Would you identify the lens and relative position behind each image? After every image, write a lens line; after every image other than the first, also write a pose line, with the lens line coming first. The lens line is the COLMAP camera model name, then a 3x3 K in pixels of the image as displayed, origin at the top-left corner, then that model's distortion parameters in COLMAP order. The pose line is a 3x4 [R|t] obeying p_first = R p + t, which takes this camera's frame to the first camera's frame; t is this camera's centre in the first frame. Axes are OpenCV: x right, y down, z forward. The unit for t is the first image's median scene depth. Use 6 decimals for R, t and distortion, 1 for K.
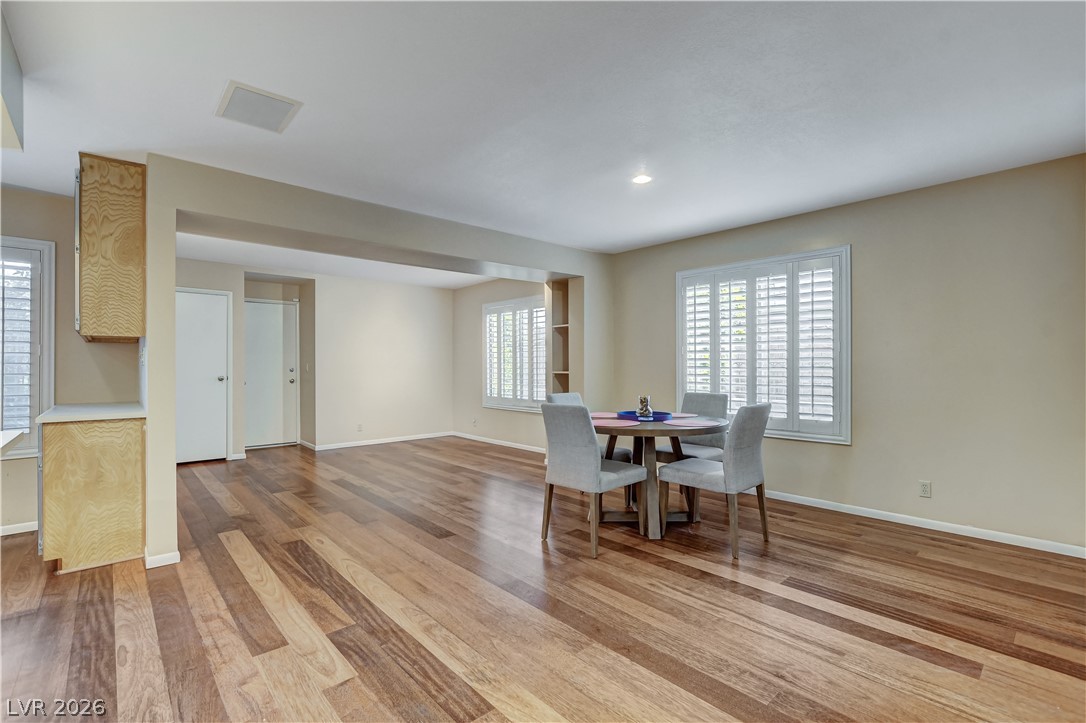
lens RADIAL K [[493.1, 0, 544.4], [0, 493.1, 369.2], [0, 0, 1]] dist [-0.022268, 0.000242]
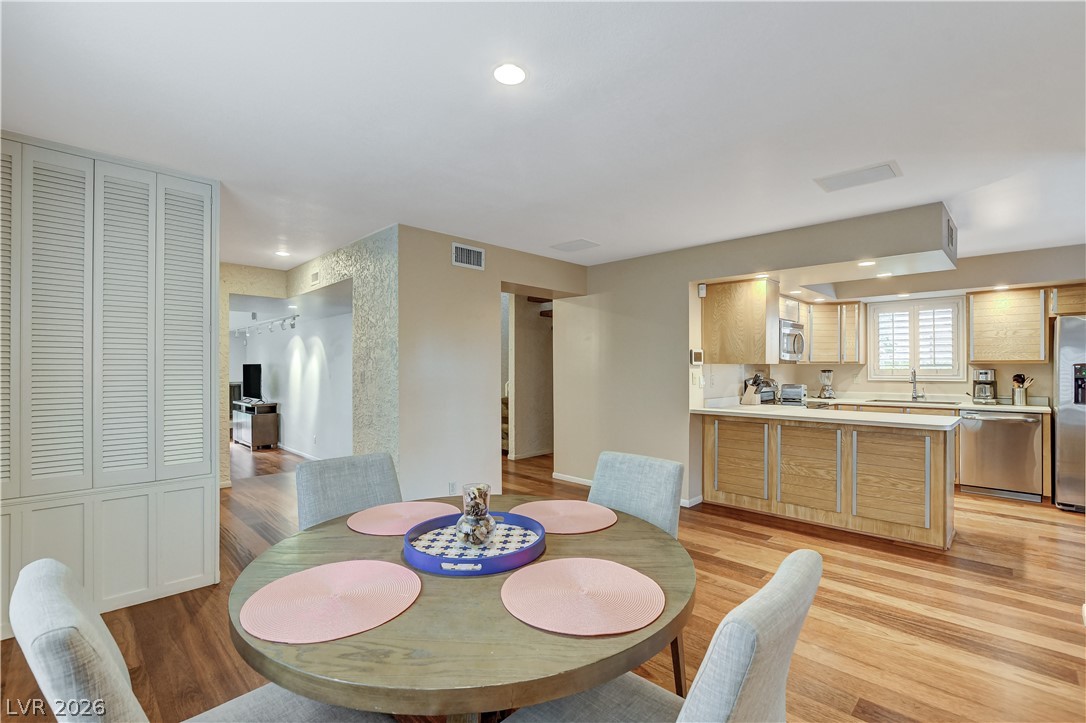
lens RADIAL K [[486.9, 0, 546.8], [0, 486.9, 360.3], [0, 0, 1]] dist [-0.021403, 0.000129]
pose [[-0.997926, 0.000278, -0.064365, 0.129378], [0.000433, 0.999997, -0.002399, -0.033099], [0.064364, -0.002422, -0.997924, 1.046805]]
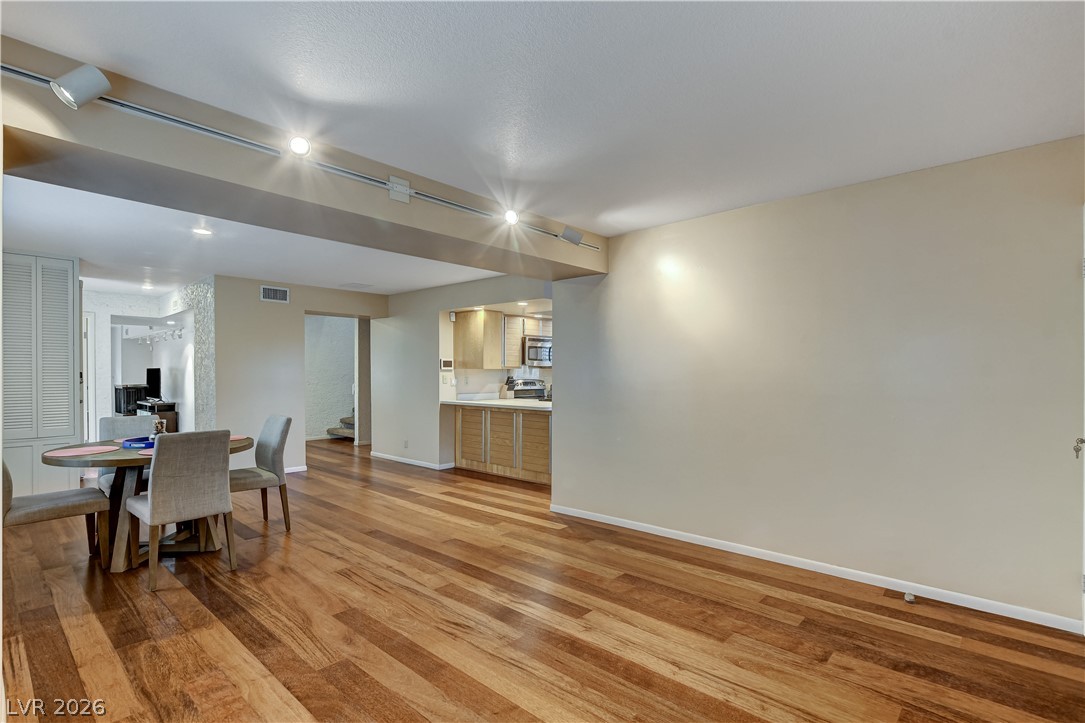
lens RADIAL K [[525.4, 0, 544.3], [0, 525.4, 366.7], [0, 0, 1]] dist [-0.016016, 0.000175]
pose [[-0.994345, -0.000131, -0.106200, -0.330186], [-0.000476, 0.999995, 0.003216, -0.038861], [0.106199, 0.003249, -0.994340, 1.580190]]
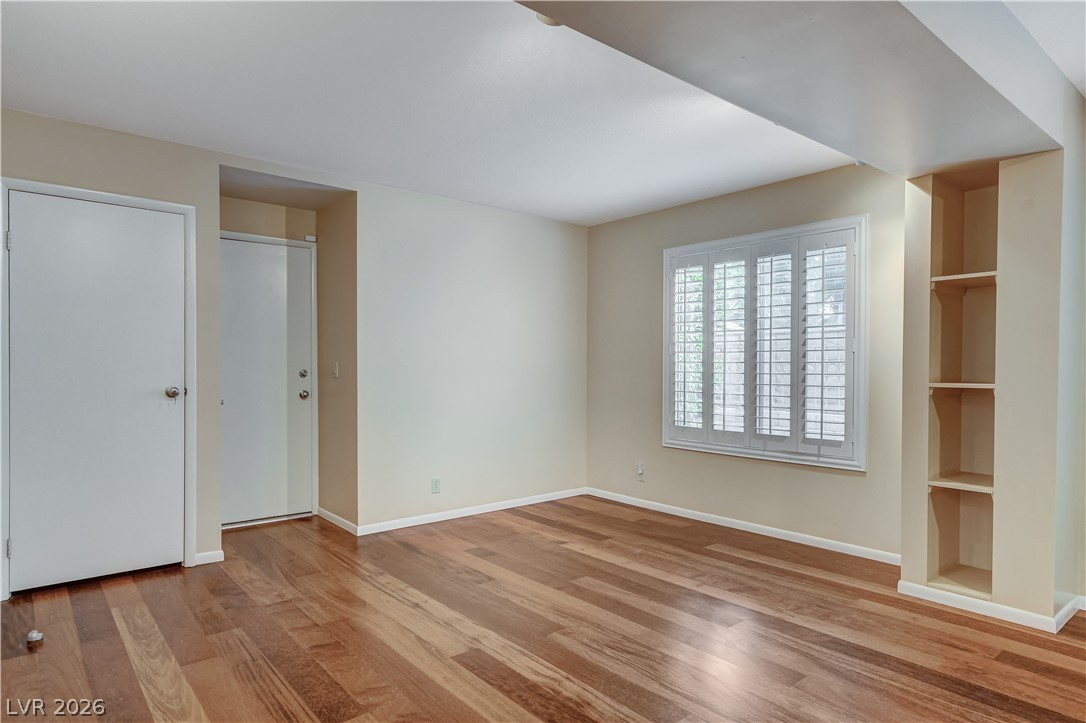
lens RADIAL K [[637.1, 0, 546.1], [0, 637.1, 379.1], [0, 0, 1]] dist [0.001263, 0.000855]
pose [[0.999459, 0.007286, -0.032087, -0.350794], [-0.006854, 0.999885, 0.013535, -0.004983], [0.032181, -0.013308, 0.999393, 0.495913]]
